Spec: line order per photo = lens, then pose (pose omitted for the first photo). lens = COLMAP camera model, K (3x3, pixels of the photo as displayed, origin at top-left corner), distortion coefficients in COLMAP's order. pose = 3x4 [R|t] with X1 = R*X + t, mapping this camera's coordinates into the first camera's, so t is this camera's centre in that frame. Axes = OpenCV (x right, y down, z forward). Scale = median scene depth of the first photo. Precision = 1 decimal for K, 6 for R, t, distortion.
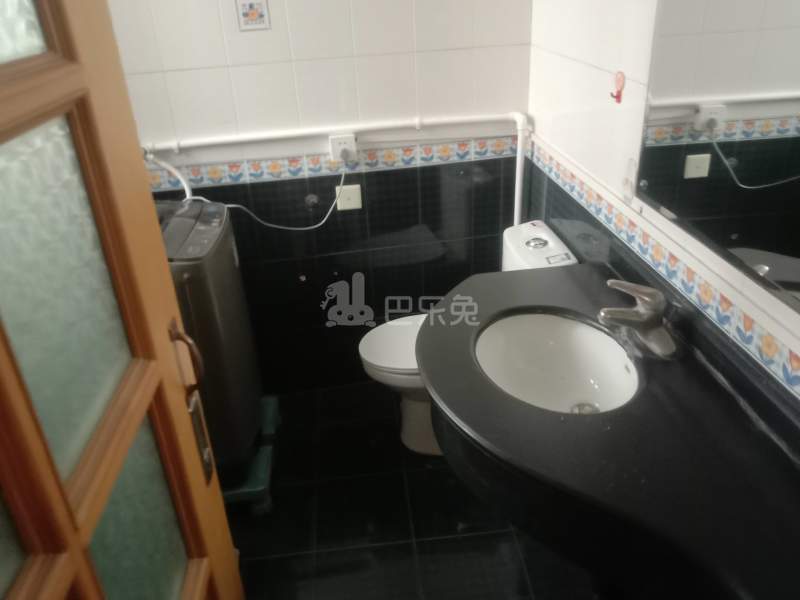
lens RADIAL K [[629.4, 0, 406.2], [0, 629.4, 297.9], [0, 0, 1]] dist [0.091504, -0.226617]
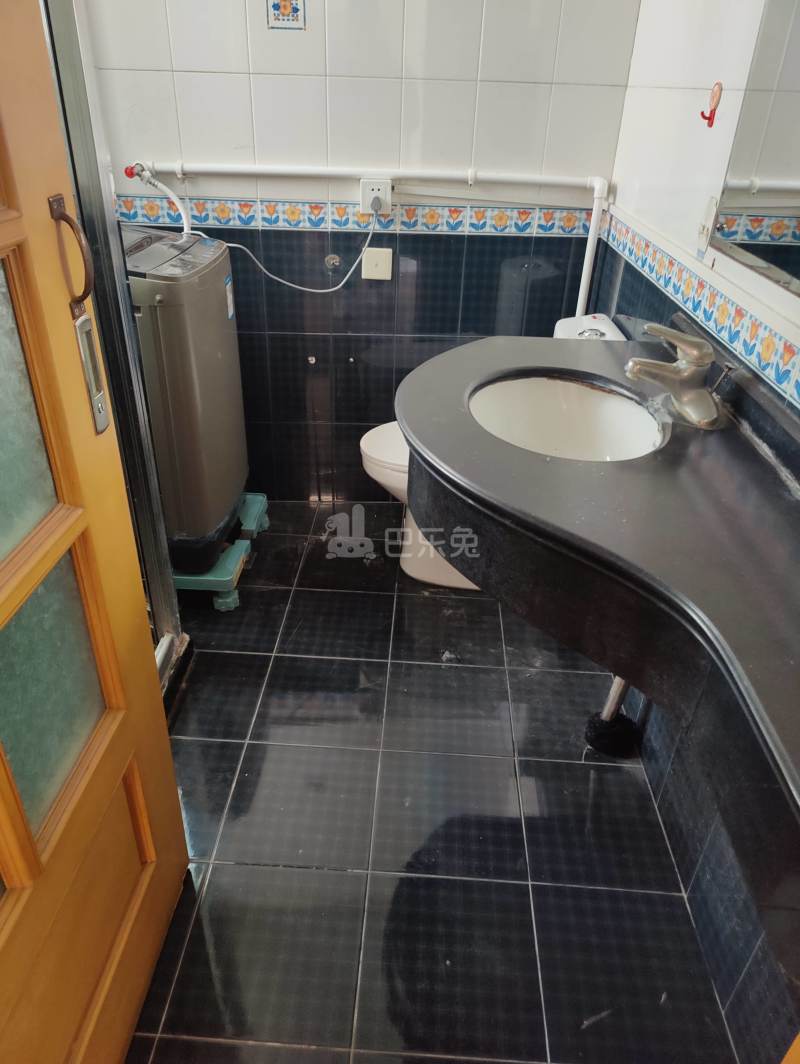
lens RADIAL K [[740.0, 0, 402.8], [0, 740.0, 528.3], [0, 0, 1]] dist [0.027355, -0.007028]
pose [[0.986198, 0.142937, -0.083561, 0.077111], [-0.137485, 0.988185, 0.067734, 0.119214], [0.092255, -0.055311, 0.994198, 0.018006]]
